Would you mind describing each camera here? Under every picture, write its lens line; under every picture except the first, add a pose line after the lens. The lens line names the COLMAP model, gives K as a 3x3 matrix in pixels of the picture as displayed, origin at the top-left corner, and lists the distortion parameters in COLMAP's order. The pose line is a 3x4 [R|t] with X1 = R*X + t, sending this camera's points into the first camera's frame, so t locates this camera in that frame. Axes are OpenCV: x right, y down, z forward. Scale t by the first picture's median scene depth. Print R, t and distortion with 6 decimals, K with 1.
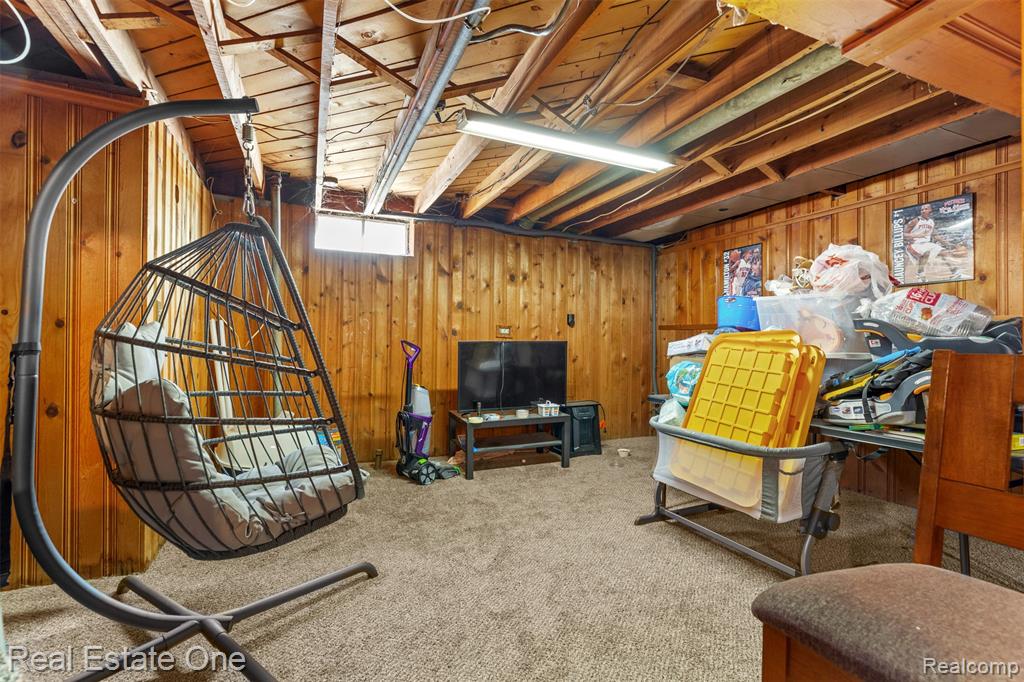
lens RADIAL K [[465.0, 0, 515.4], [0, 465.0, 338.9], [0, 0, 1]] dist [0.010369, 0.000317]
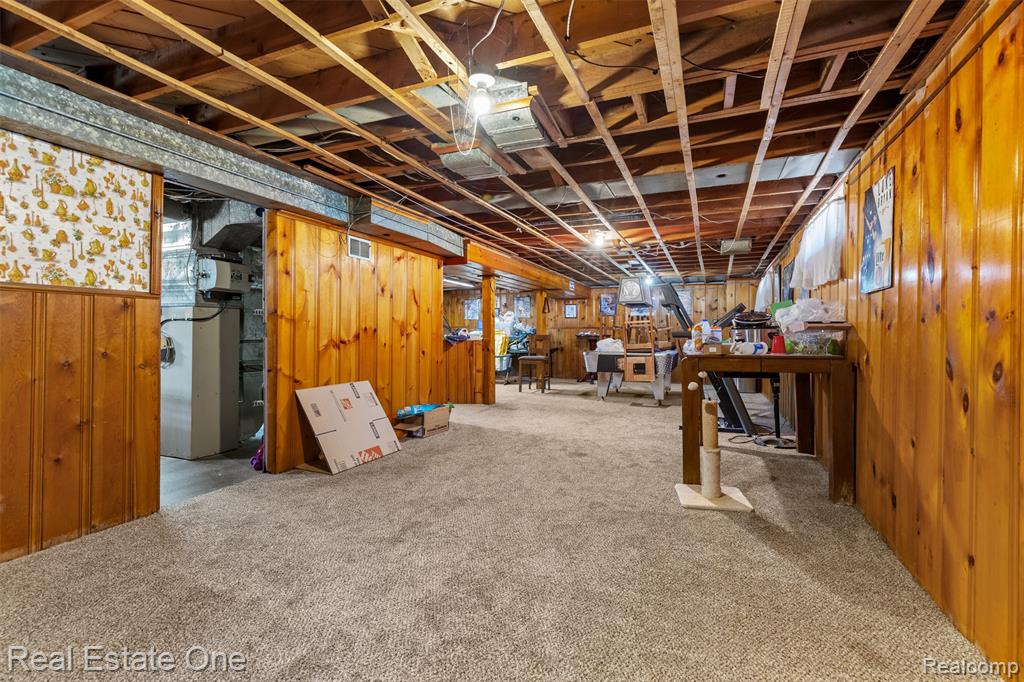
lens RADIAL K [[465.0, 0, 512.3], [0, 465.0, 336.0], [0, 0, 1]] dist [0.010369, 0.000317]
pose [[0.724622, -0.007935, 0.689100, -1.375872], [-0.003188, 0.999884, 0.014866, -0.019009], [-0.689139, -0.012969, 0.724513, -1.310617]]
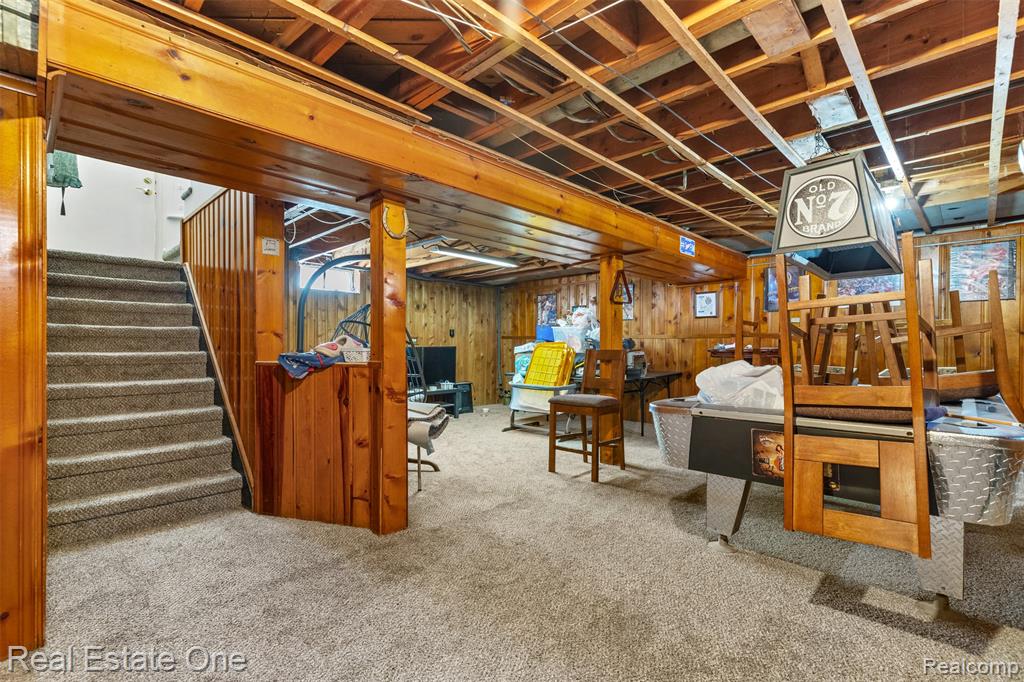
lens RADIAL K [[465.0, 0, 518.3], [0, 465.0, 356.0], [0, 0, 1]] dist [0.010369, 0.000317]
pose [[0.925665, -0.014126, 0.378079, -0.331361], [0.003185, 0.999558, 0.029550, -0.009767], [-0.378330, -0.026149, 0.925302, -0.691515]]
